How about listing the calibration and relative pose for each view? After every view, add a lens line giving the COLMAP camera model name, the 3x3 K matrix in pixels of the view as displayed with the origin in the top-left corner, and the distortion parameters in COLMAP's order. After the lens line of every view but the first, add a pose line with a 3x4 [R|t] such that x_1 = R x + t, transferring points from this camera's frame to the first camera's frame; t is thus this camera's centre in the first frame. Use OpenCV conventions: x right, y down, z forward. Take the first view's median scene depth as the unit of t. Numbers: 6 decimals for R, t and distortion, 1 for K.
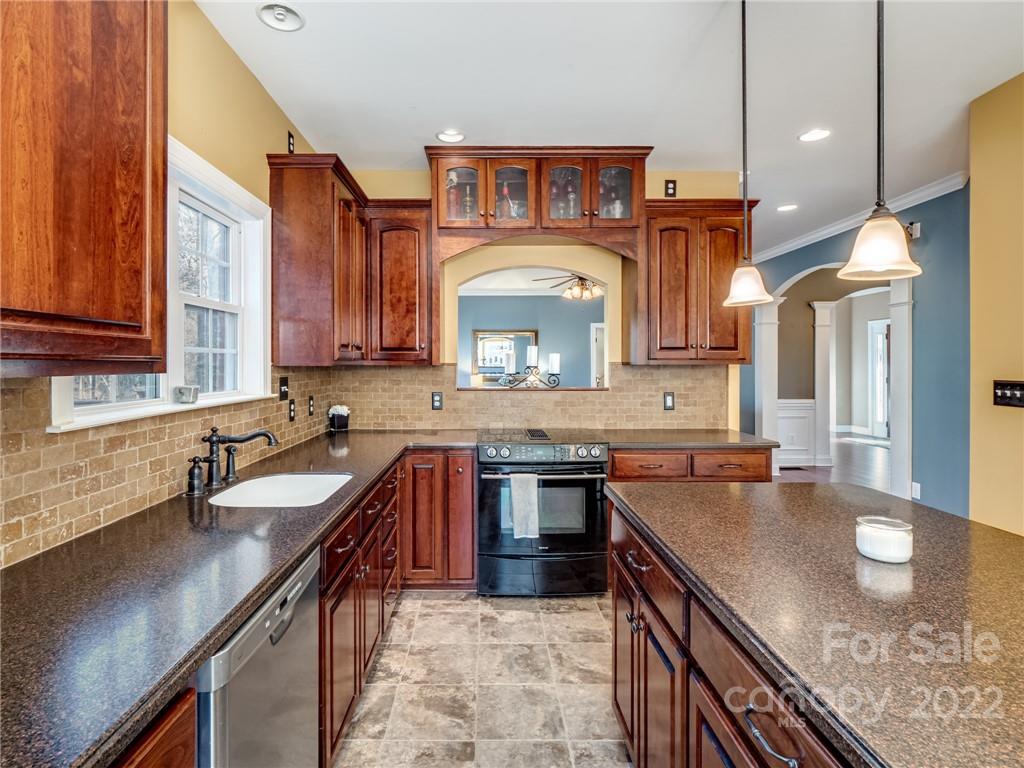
lens RADIAL K [[513.6, 0, 483.5], [0, 513.6, 368.6], [0, 0, 1]] dist [0.000480, 0.000187]
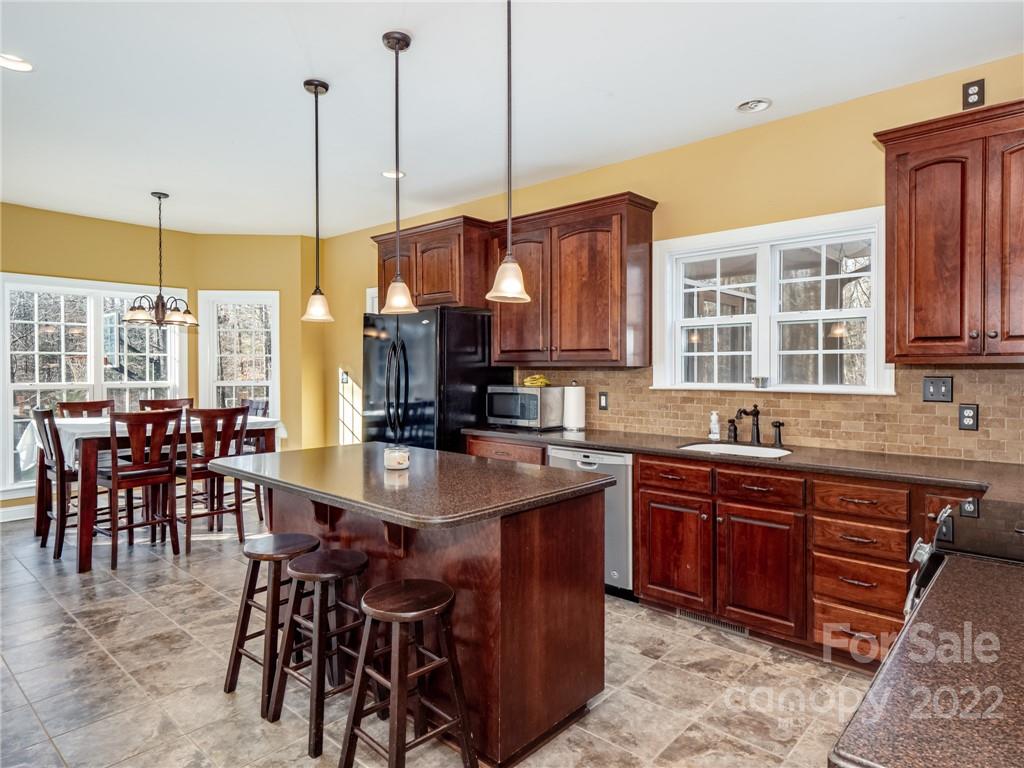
lens RADIAL K [[594.1, 0, 510.9], [0, 594.1, 378.1], [0, 0, 1]] dist [0.000359, 0.000183]
pose [[-0.657719, 0.011055, -0.753182, 0.779449], [-0.006572, 0.999770, 0.020414, 0.004492], [0.753234, 0.018377, -0.657496, 0.998014]]
